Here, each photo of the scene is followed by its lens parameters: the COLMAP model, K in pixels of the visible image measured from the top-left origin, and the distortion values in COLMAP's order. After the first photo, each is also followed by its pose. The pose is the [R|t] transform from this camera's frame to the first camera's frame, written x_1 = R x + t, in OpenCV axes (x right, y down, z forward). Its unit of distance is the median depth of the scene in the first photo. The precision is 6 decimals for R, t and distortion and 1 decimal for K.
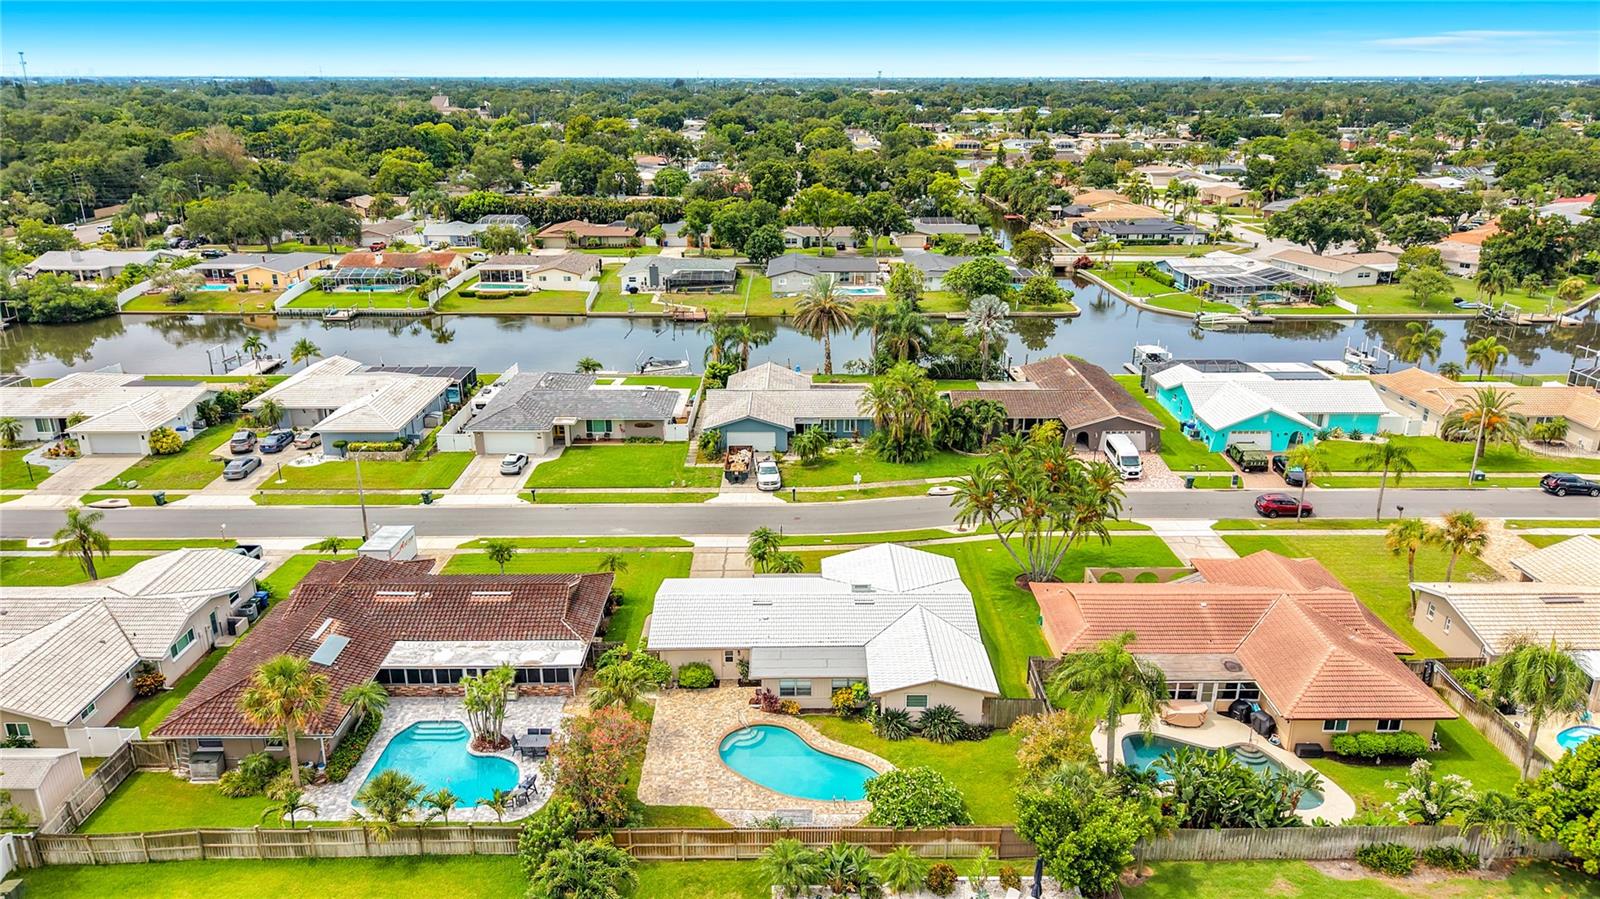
lens RADIAL K [[1072.7, 0, 794.3], [0, 1072.7, 452.1], [0, 0, 1]] dist [0.061147, -0.068414]
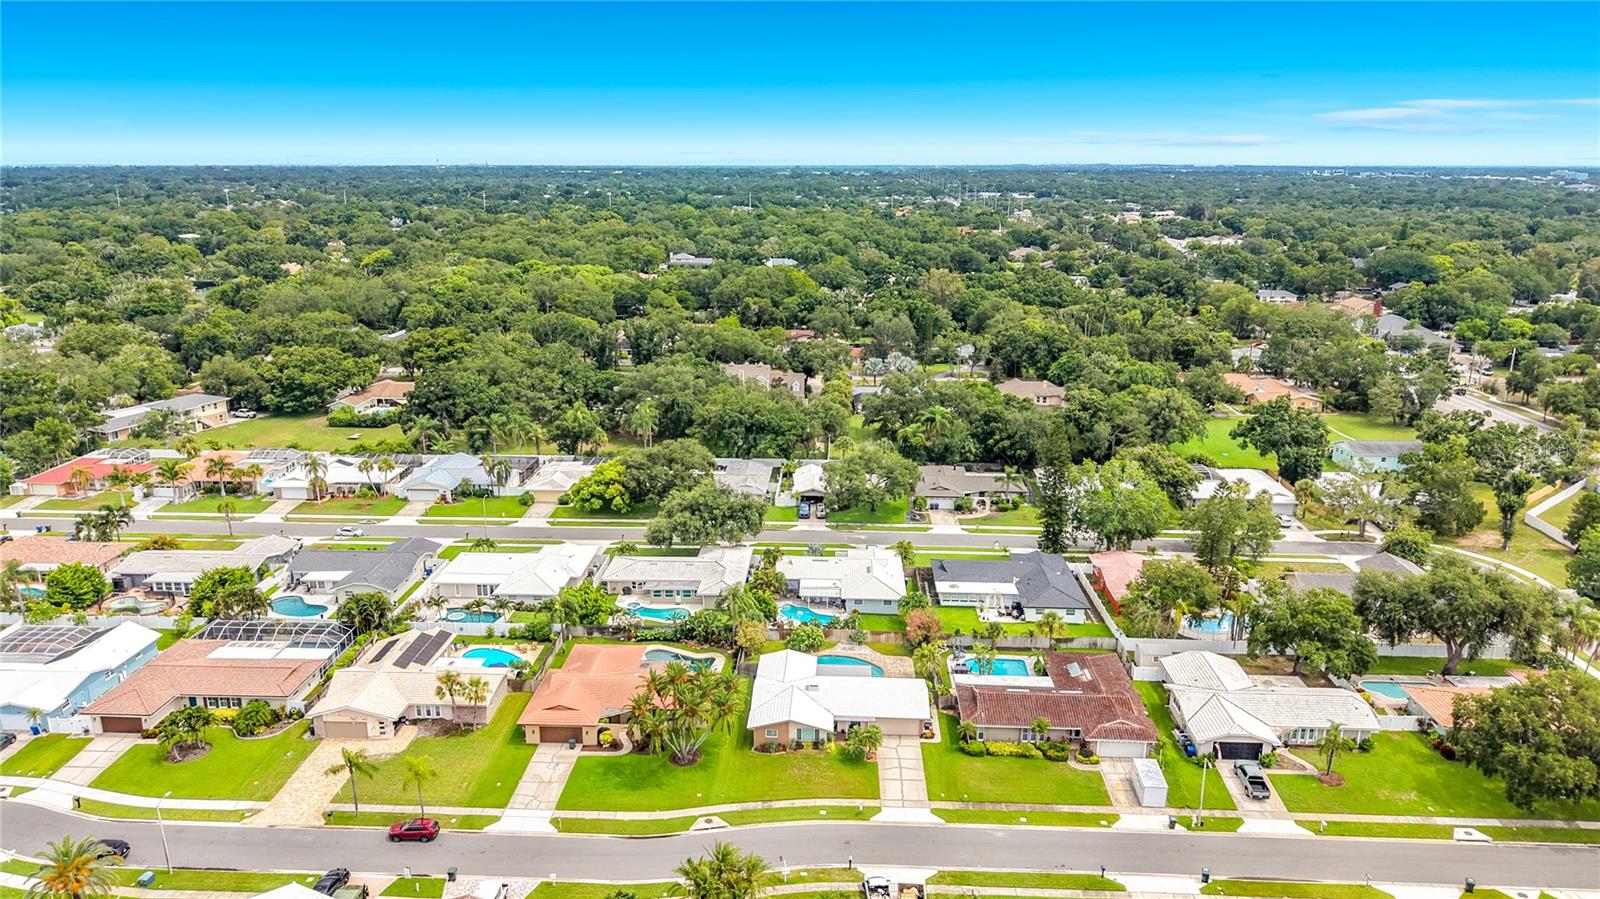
lens RADIAL K [[1081.9, 0, 794.4], [0, 1081.9, 448.6], [0, 0, 1]] dist [0.086271, -0.133813]
pose [[-0.998503, -0.015349, 0.052501, 0.003918], [0.016830, 0.827051, 0.561875, -0.840027], [-0.052045, 0.561917, -0.825554, 1.562592]]
